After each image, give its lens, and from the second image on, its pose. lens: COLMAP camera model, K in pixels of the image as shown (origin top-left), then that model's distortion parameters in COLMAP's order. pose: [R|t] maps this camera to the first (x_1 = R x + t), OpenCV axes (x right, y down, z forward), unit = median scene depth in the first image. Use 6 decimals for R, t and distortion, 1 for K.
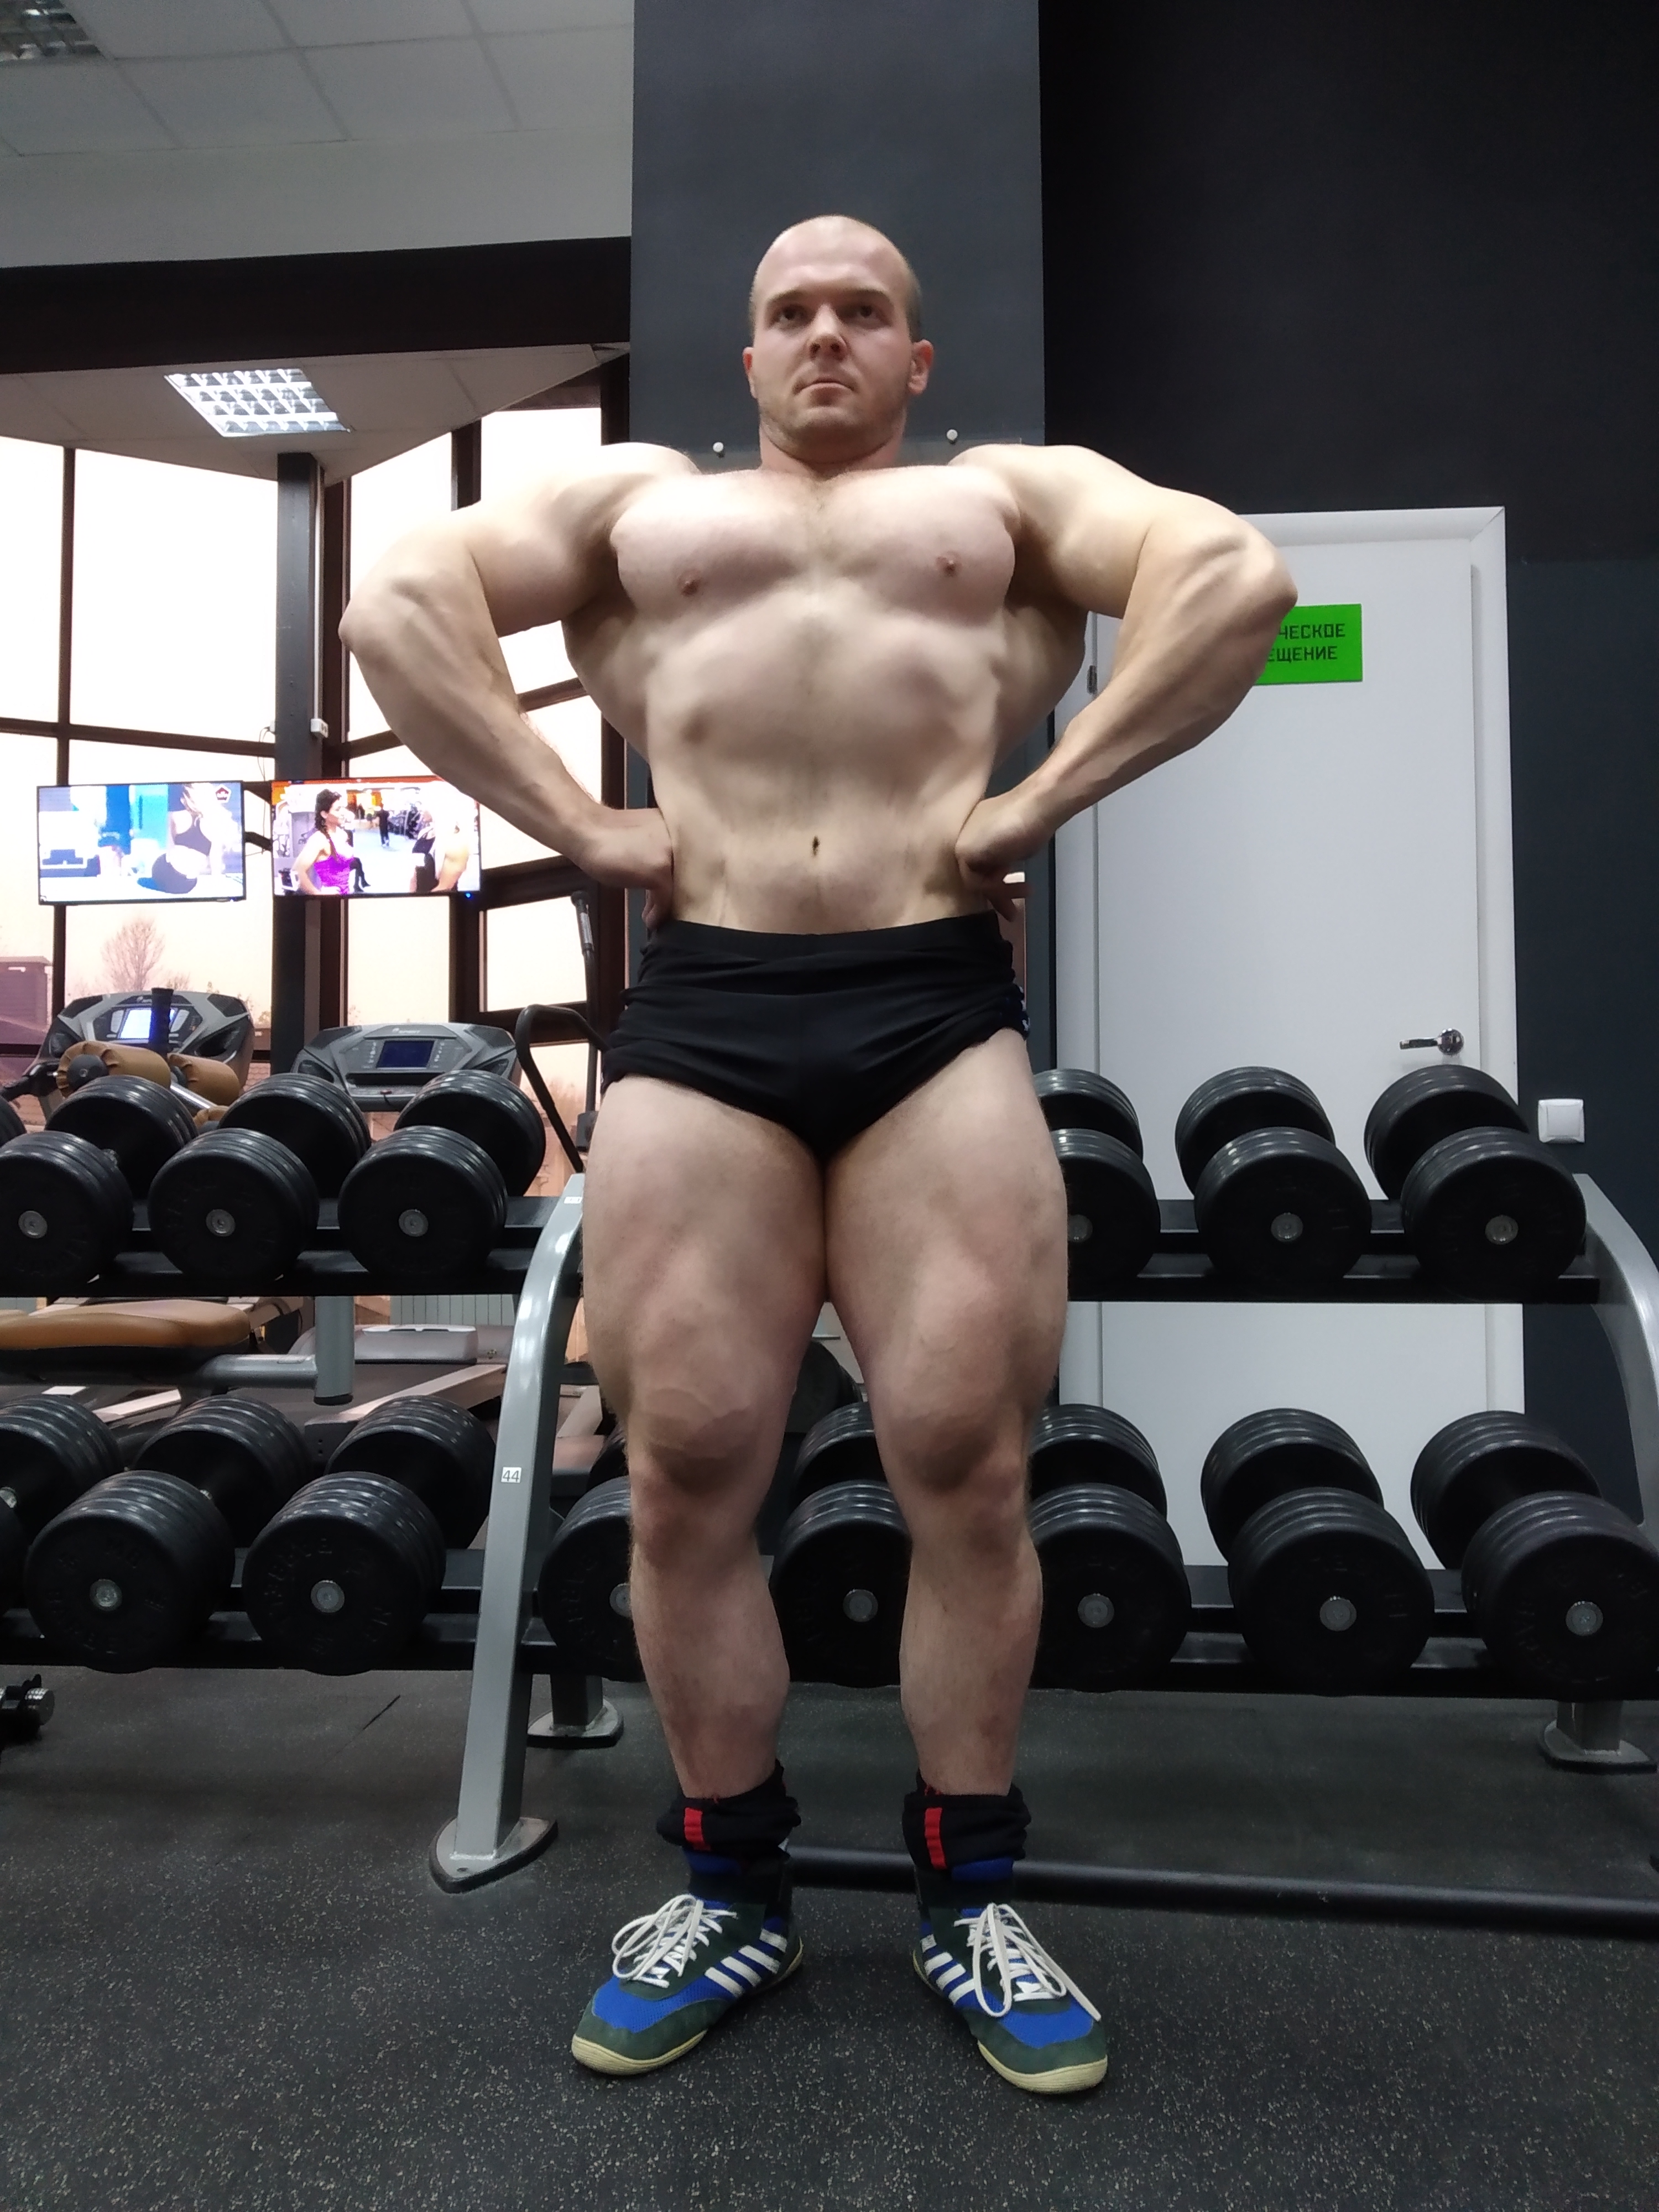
lens RADIAL K [[1768.4, 0, 819.4], [0, 1768.4, 1105.8], [0, 0, 1]] dist [-0.038937, 0.060651]
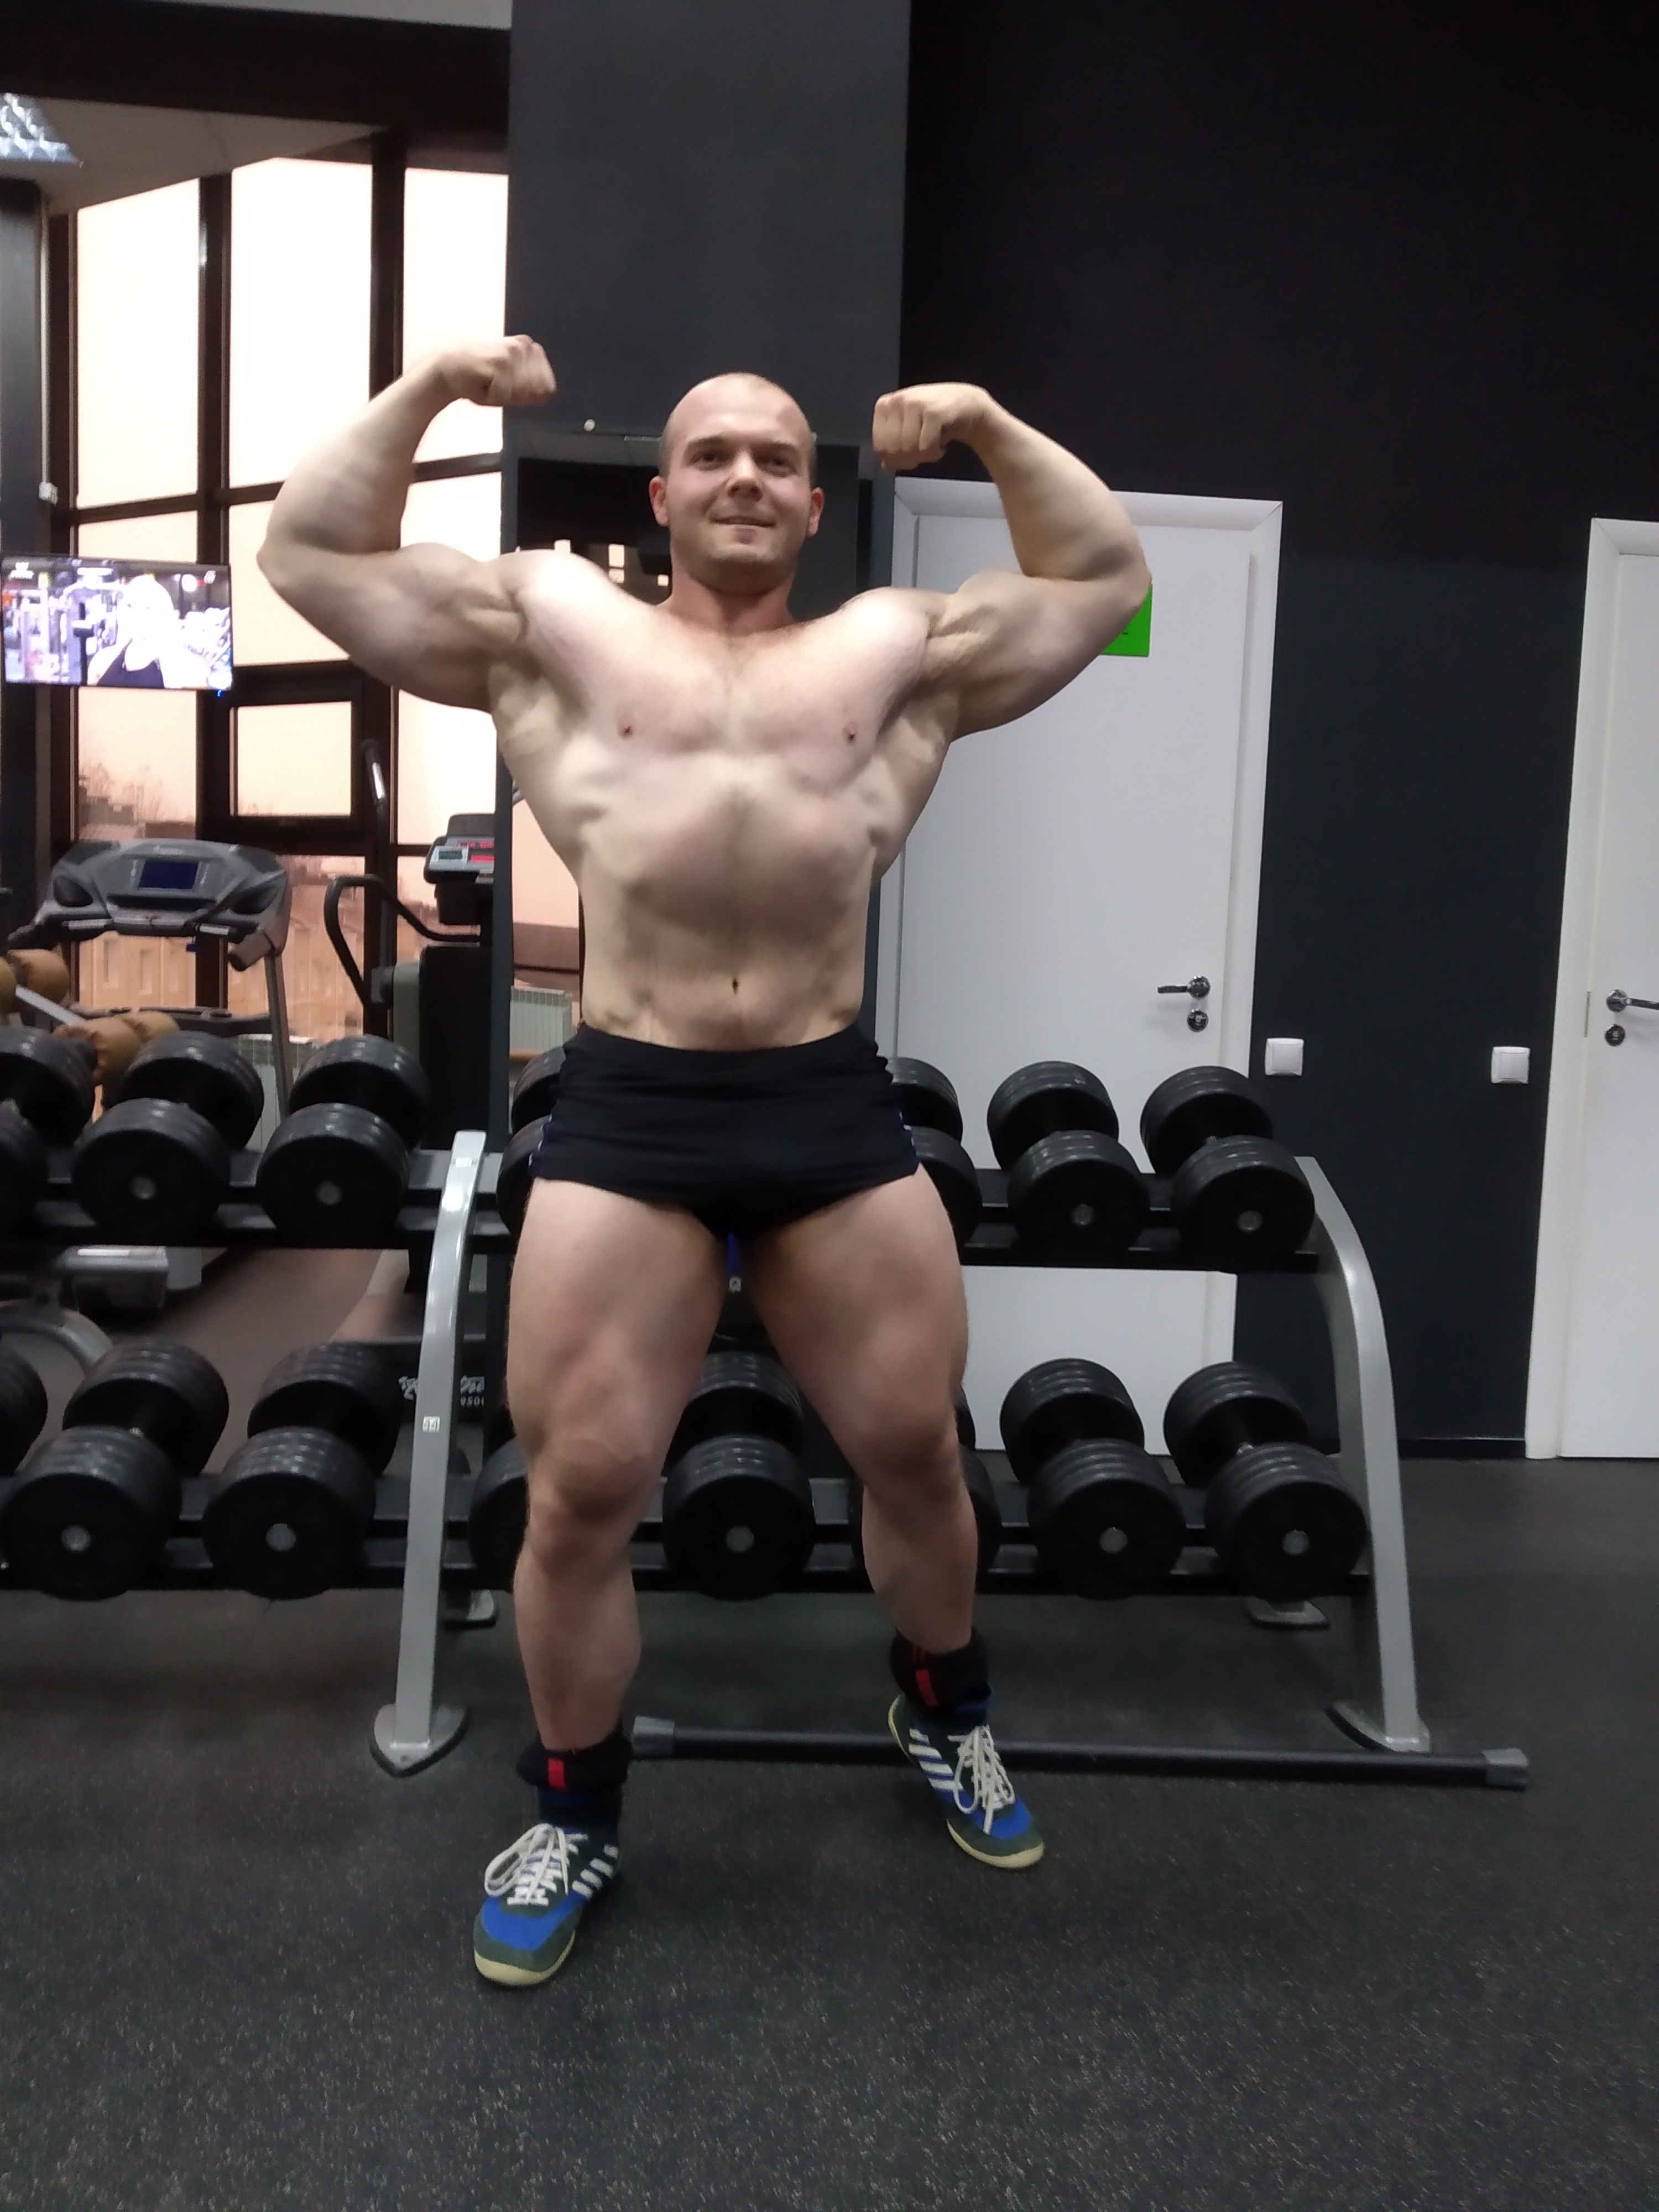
lens RADIAL K [[1778.4, 0, 834.6], [0, 1778.4, 1100.1], [0, 0, 1]] dist [0.002151, 0.010030]
pose [[0.984392, 0.023716, 0.174383, -0.135304], [-0.047374, 0.990012, 0.132786, -0.186913], [-0.169492, -0.138975, 0.975684, -0.176760]]
